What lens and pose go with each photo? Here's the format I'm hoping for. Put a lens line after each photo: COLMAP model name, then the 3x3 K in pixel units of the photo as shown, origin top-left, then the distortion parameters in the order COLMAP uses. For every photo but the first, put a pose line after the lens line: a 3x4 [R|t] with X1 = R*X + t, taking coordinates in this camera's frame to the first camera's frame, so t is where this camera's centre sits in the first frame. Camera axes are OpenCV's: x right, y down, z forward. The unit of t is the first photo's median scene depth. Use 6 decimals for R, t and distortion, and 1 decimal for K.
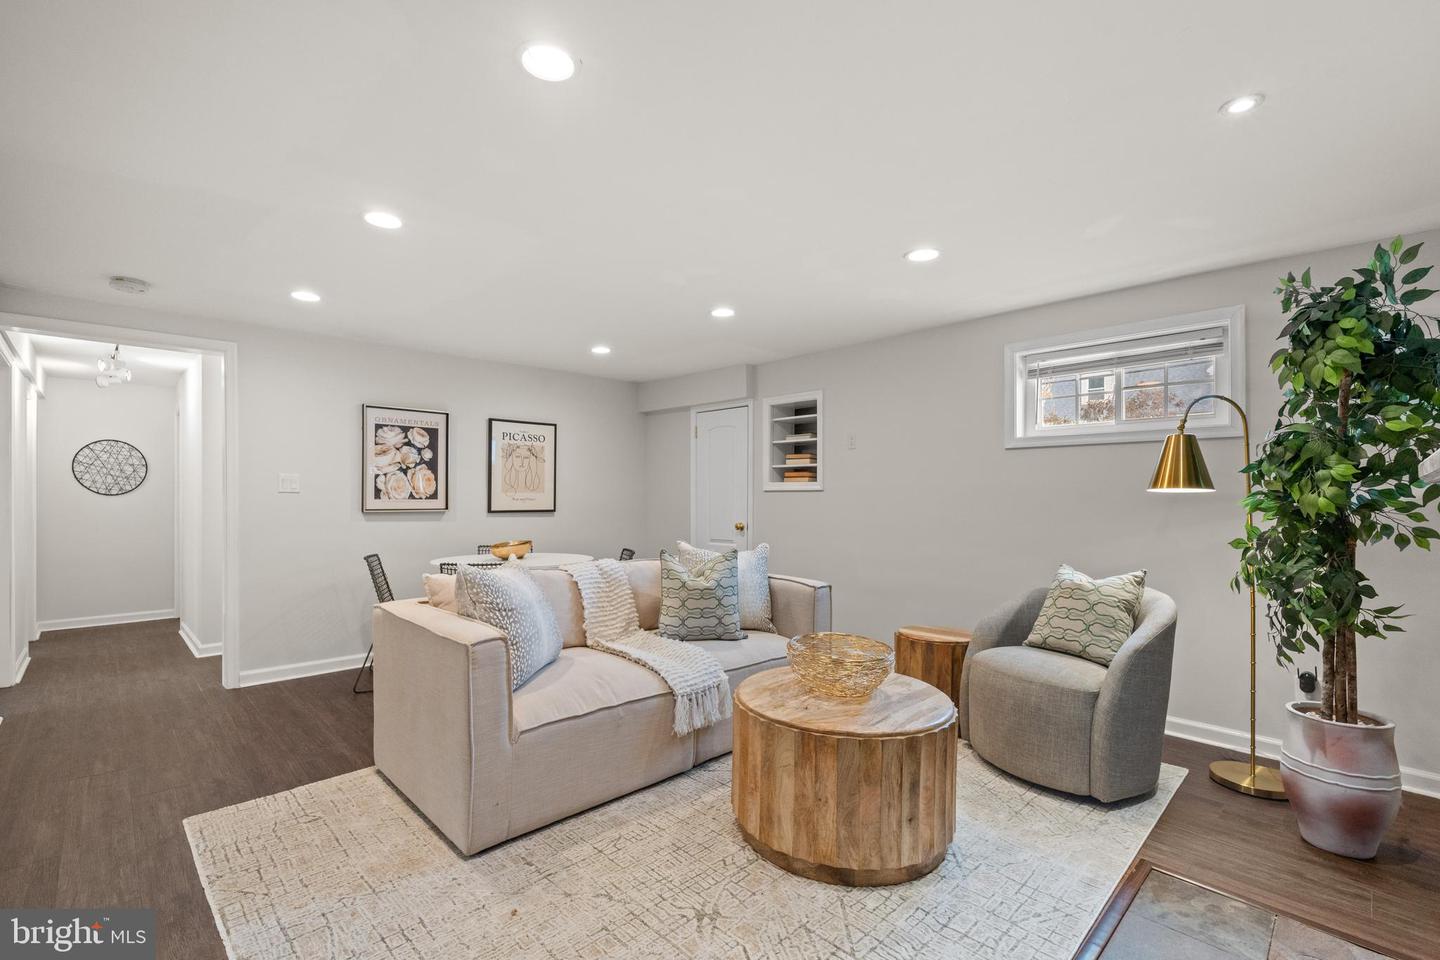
lens RADIAL K [[632.6, 0, 702.2], [0, 632.6, 499.4], [0, 0, 1]] dist [-0.006330, 0.001104]
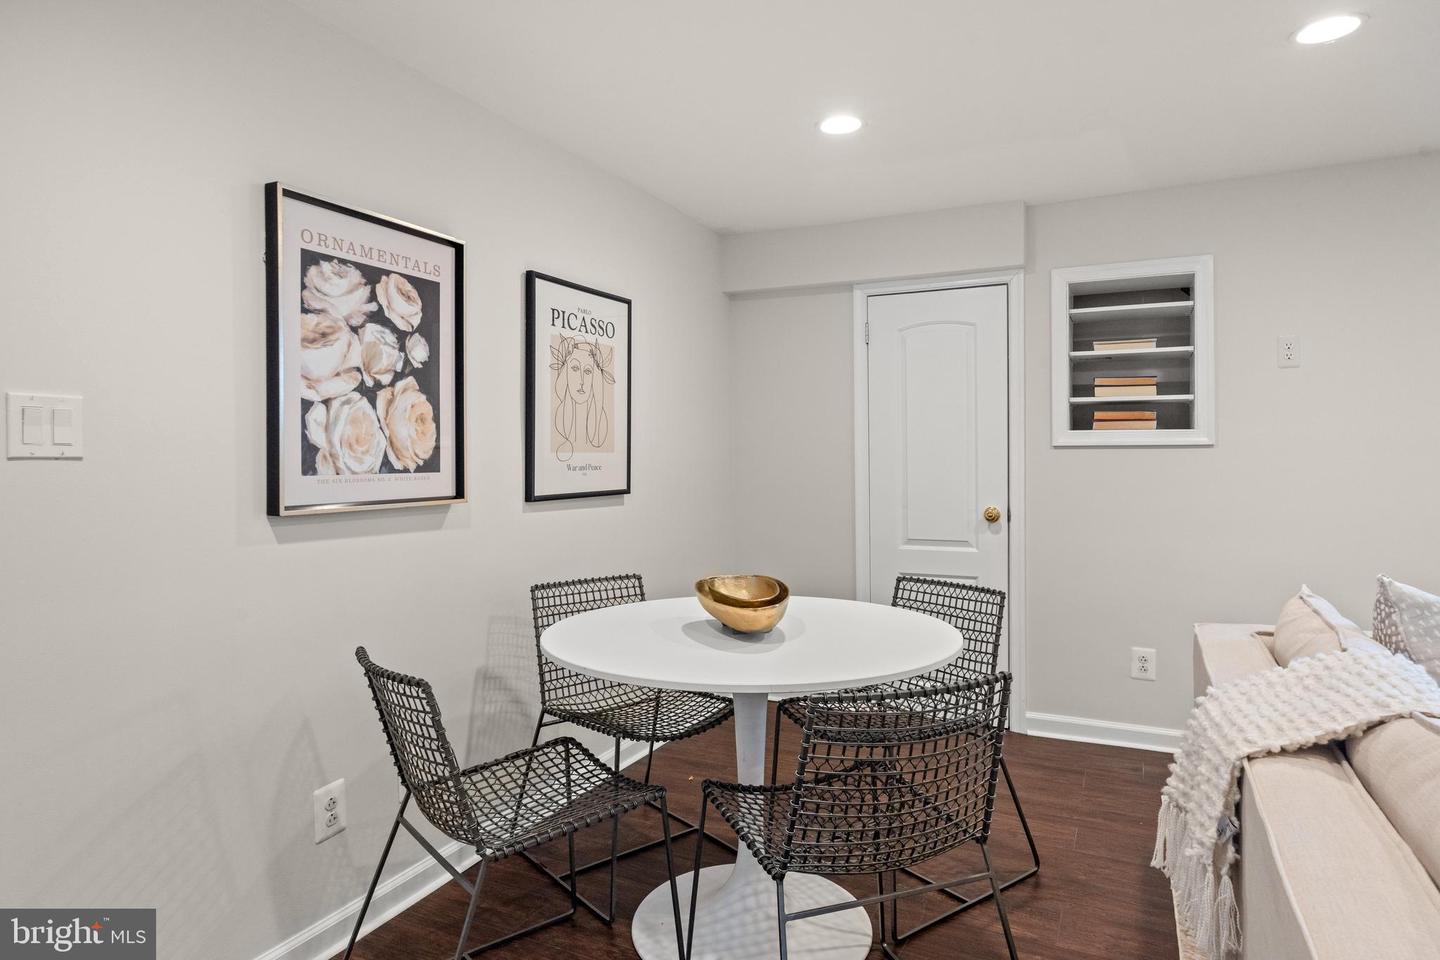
lens RADIAL K [[826.9, 0, 706.7], [0, 826.9, 468.3], [0, 0, 1]] dist [-0.005199, 0.000030]
pose [[0.942101, -0.011385, 0.335137, -0.441153], [0.005930, 0.999833, 0.017298, -0.009951], [-0.335278, -0.014309, 0.942011, 0.491917]]
